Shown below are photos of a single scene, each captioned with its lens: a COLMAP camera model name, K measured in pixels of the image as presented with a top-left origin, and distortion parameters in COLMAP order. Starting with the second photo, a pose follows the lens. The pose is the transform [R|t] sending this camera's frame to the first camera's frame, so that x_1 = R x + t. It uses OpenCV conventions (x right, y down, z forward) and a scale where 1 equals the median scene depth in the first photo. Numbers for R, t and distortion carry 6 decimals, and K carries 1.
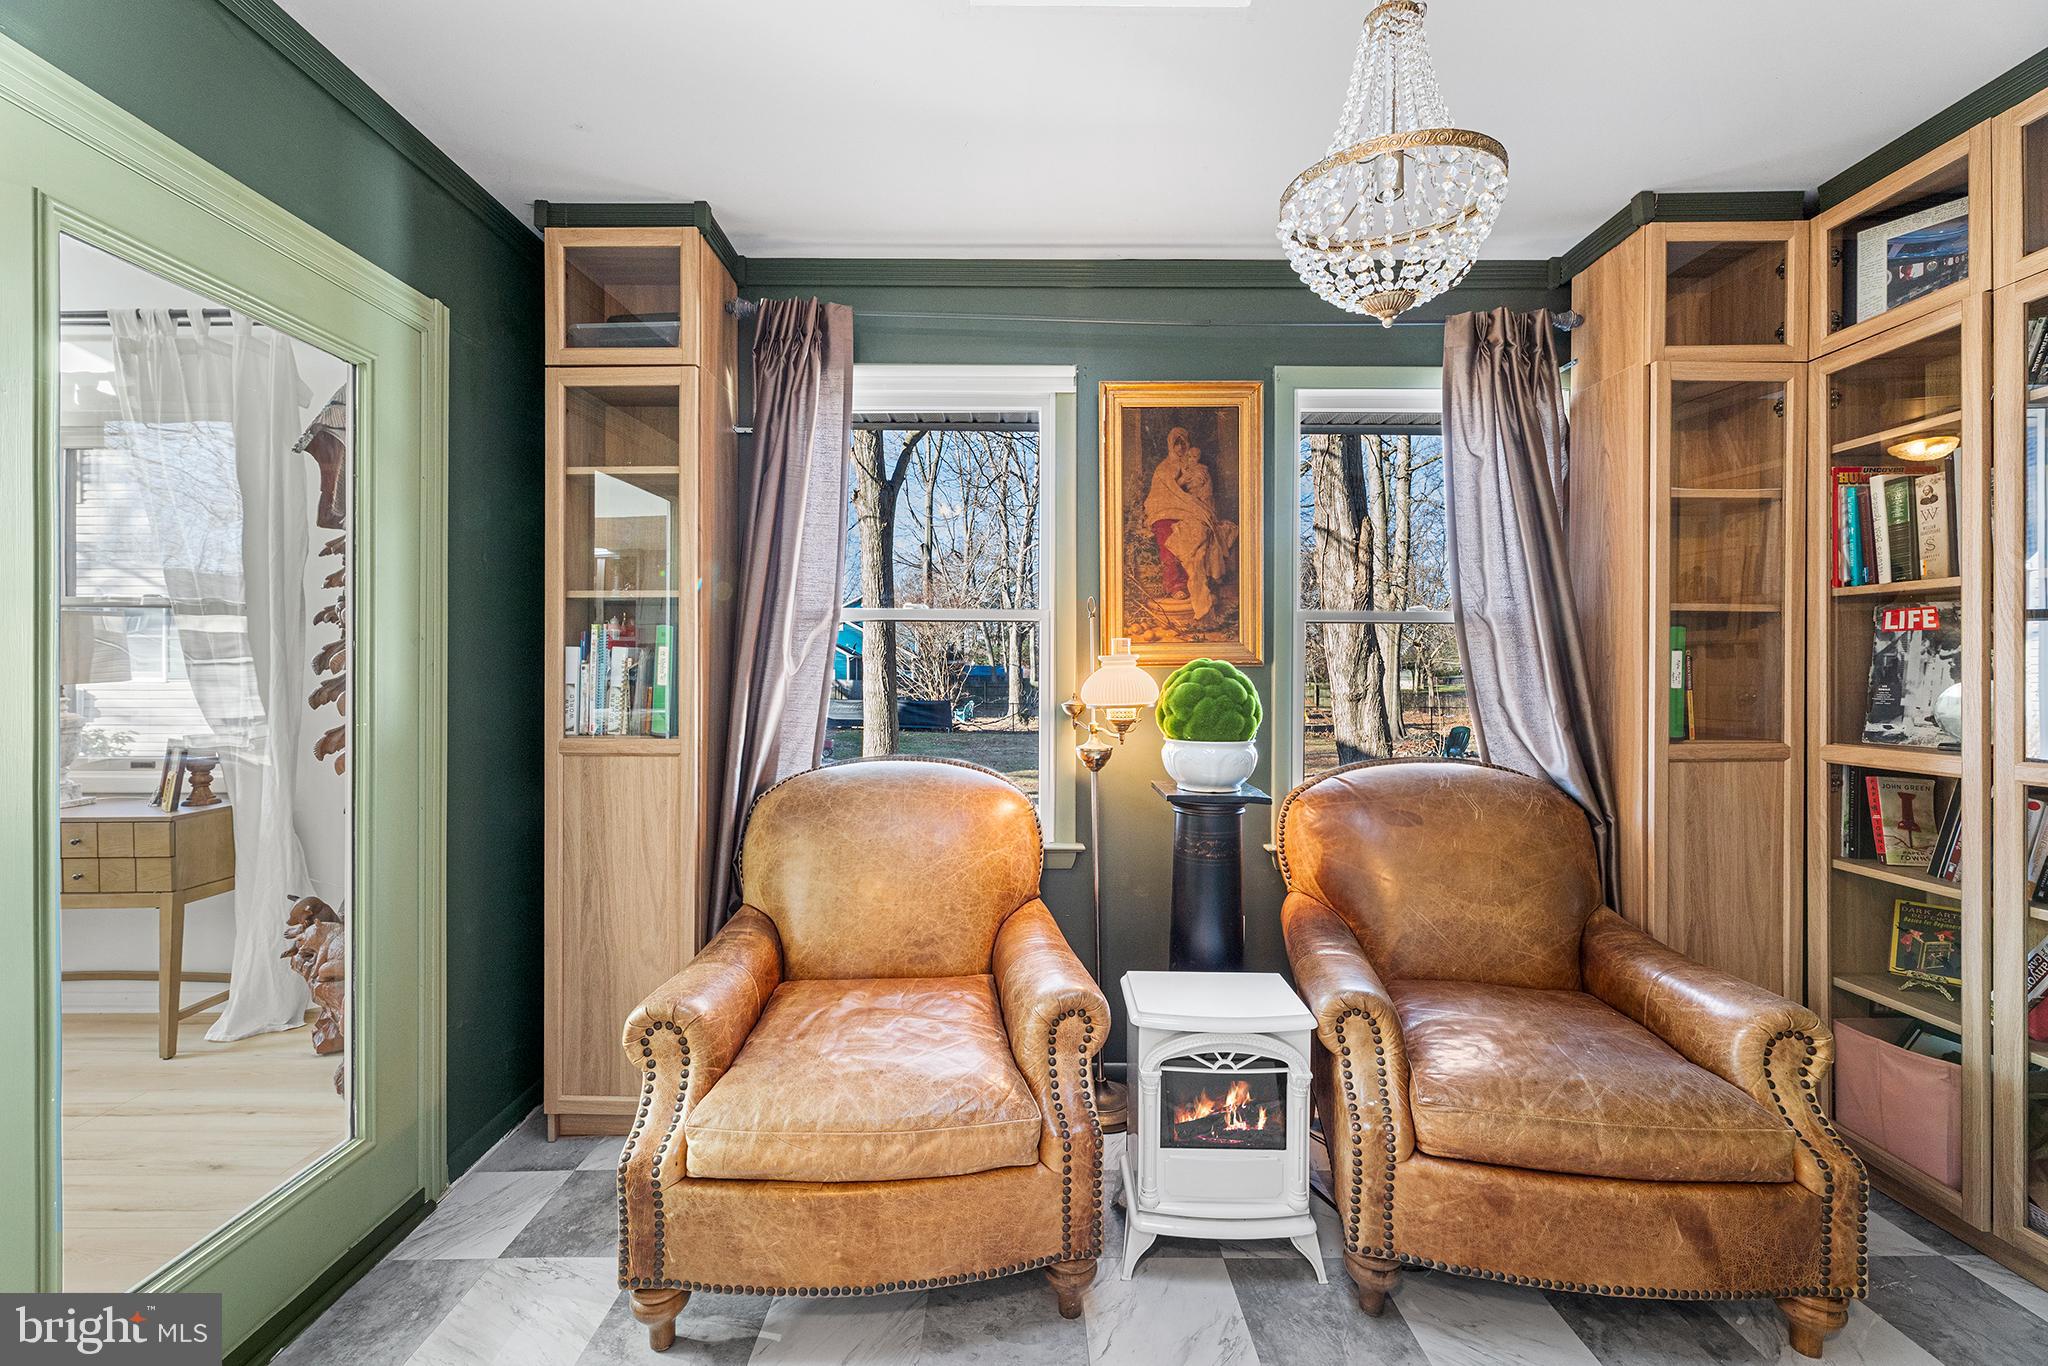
lens RADIAL K [[828.1, 0, 1019.8], [0, 828.1, 673.7], [0, 0, 1]] dist [0.000561, 0.000932]
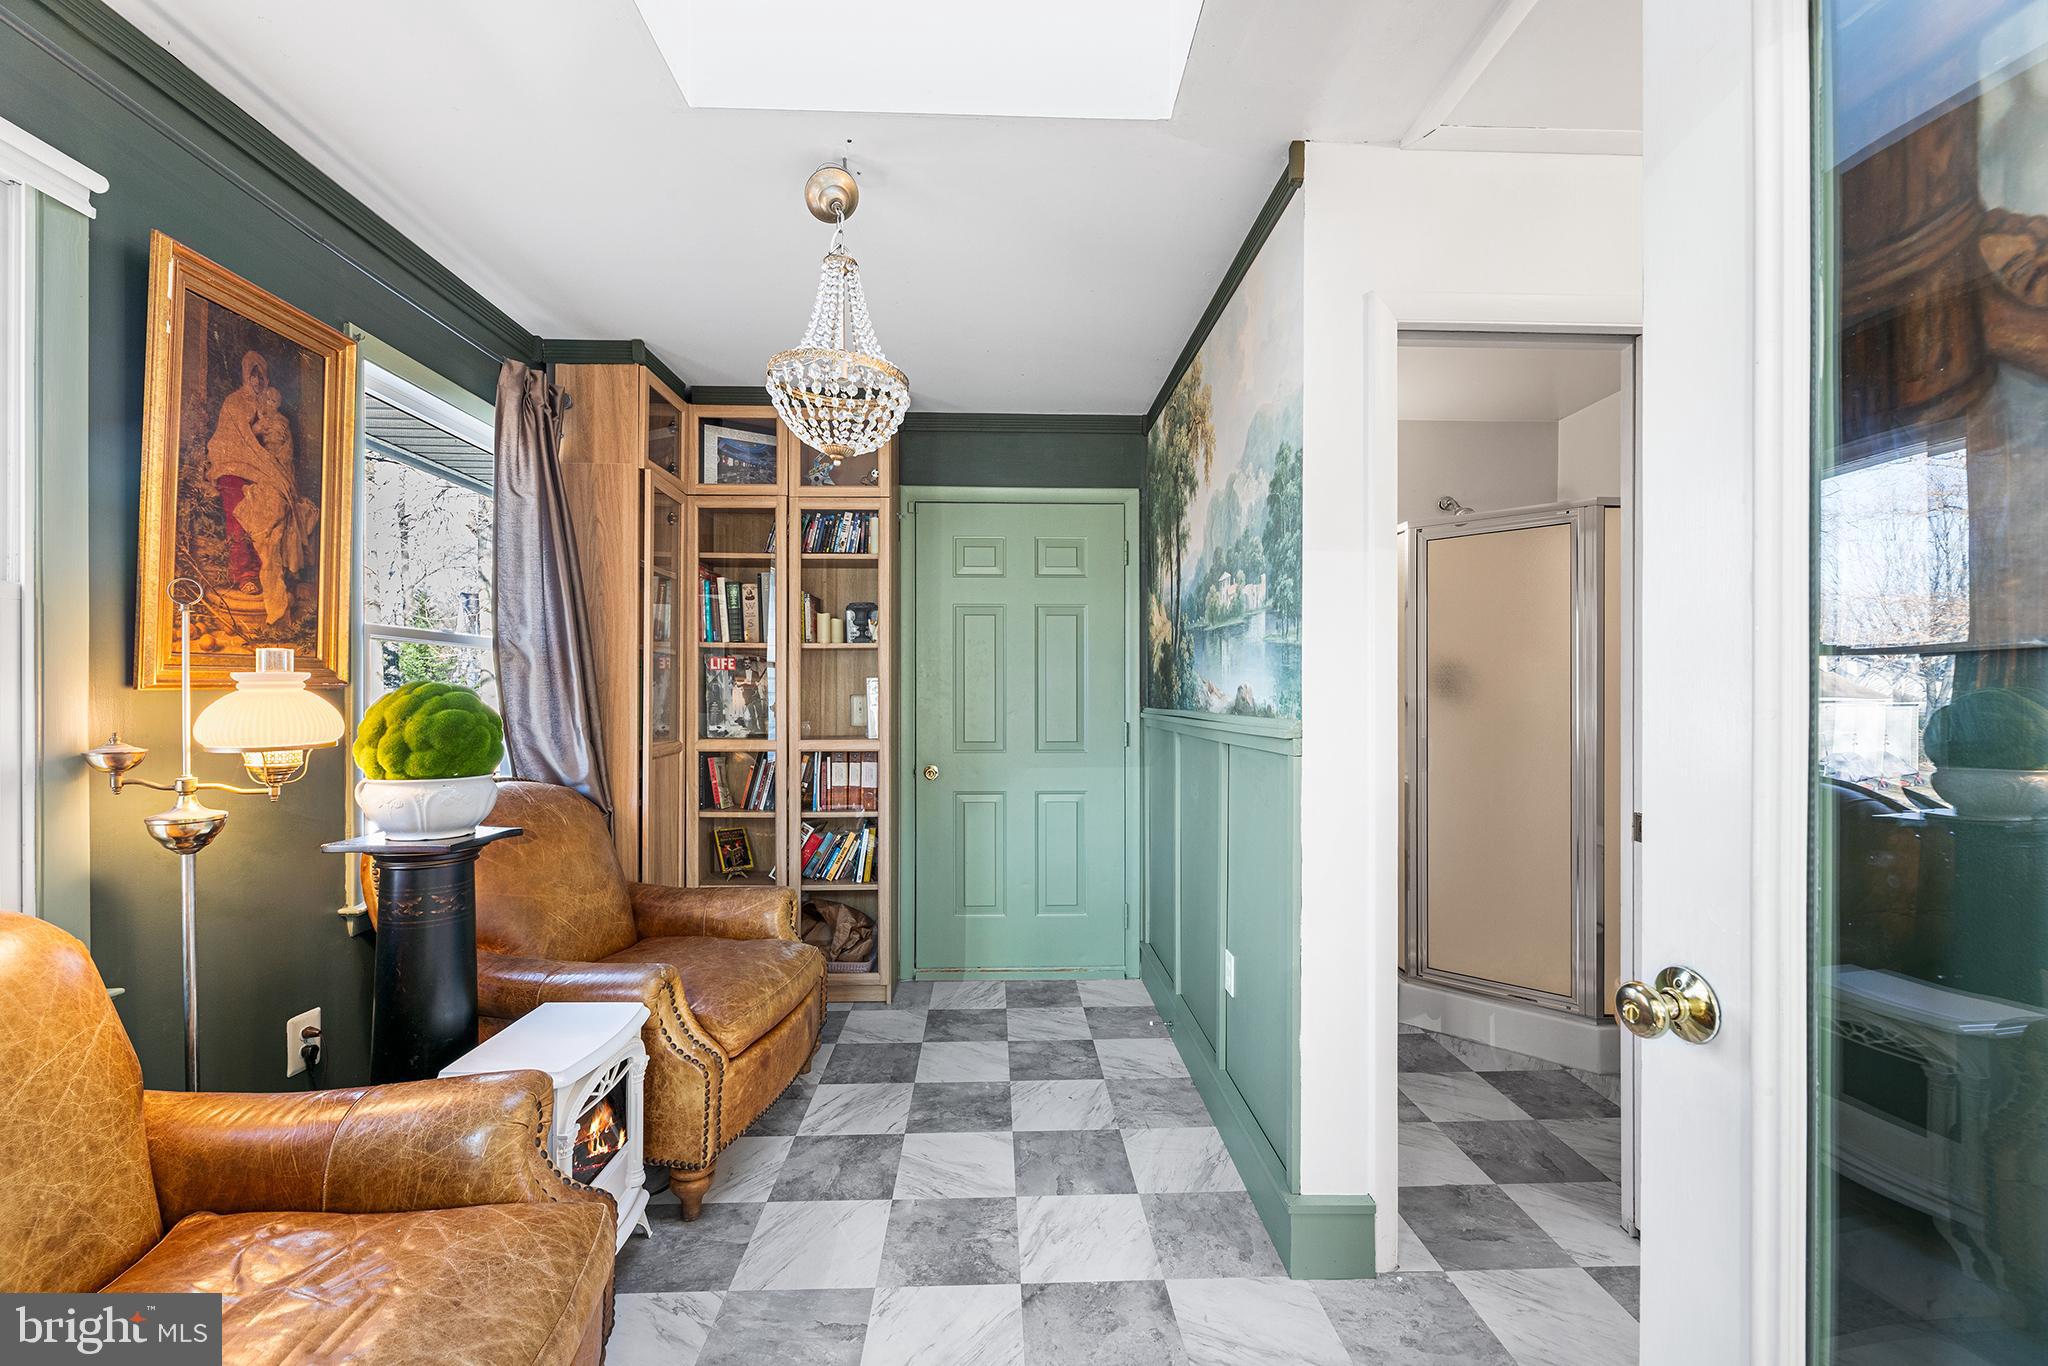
lens RADIAL K [[828.1, 0, 1033.3], [0, 828.1, 693.1], [0, 0, 1]] dist [0.000561, 0.000932]
pose [[-0.039916, -0.000731, 0.999203, -0.548203], [0.001621, 0.999998, 0.000796, -0.004400], [-0.999202, 0.001652, -0.039915, 0.363460]]
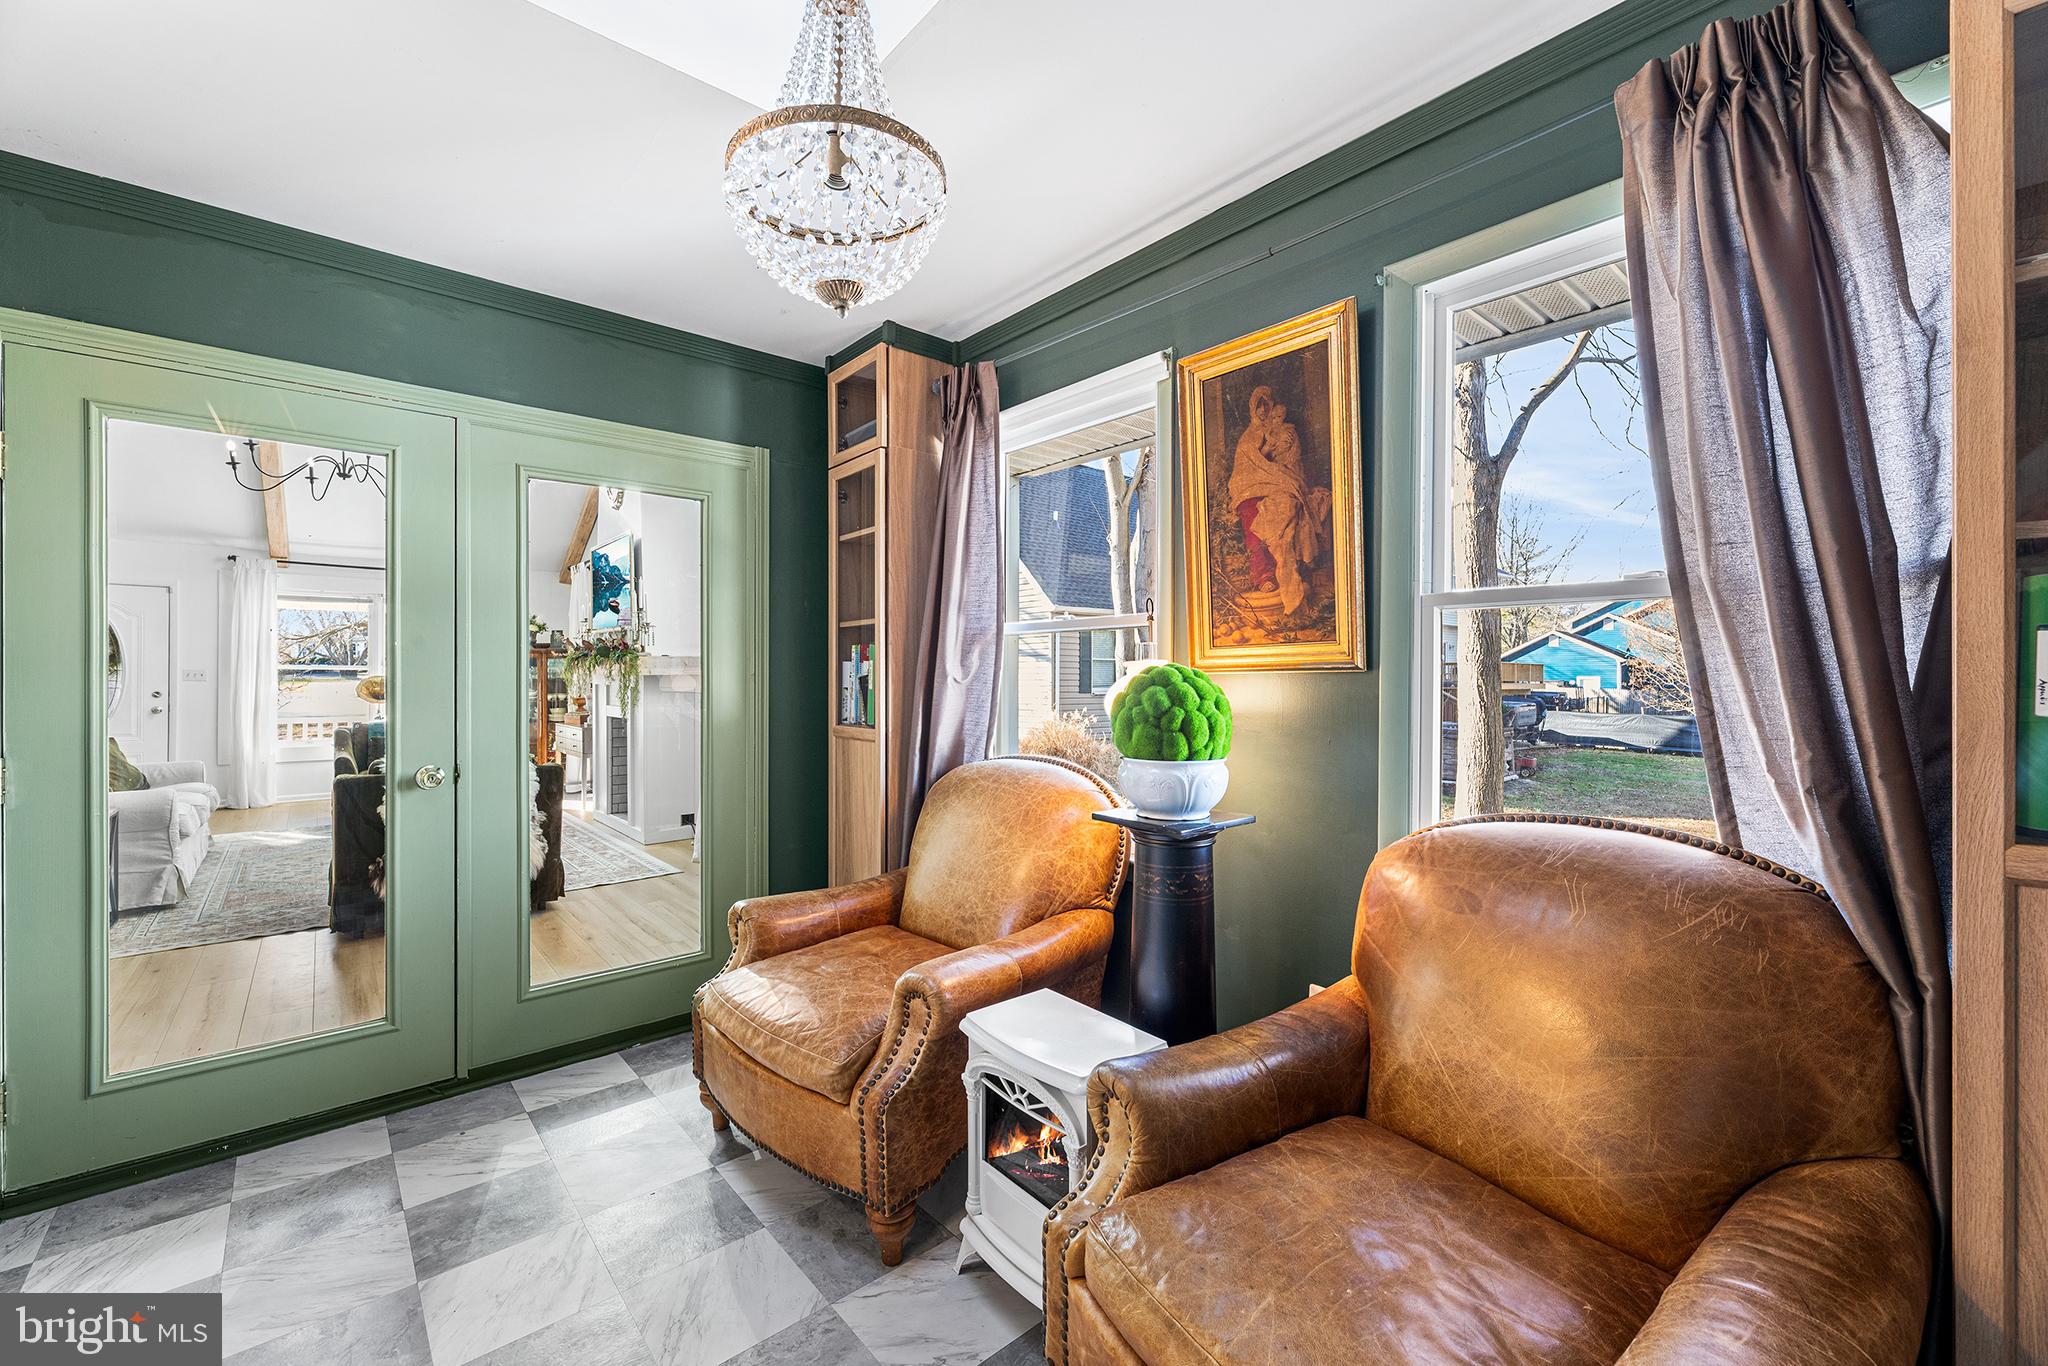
lens RADIAL K [[828.1, 0, 1026.9], [0, 828.1, 682.2], [0, 0, 1]] dist [0.000561, 0.000932]
pose [[0.652351, 0.002597, -0.757912, 0.673317], [-0.002072, 0.999997, 0.001643, -0.000102], [0.757914, 0.000498, 0.652355, 0.278162]]
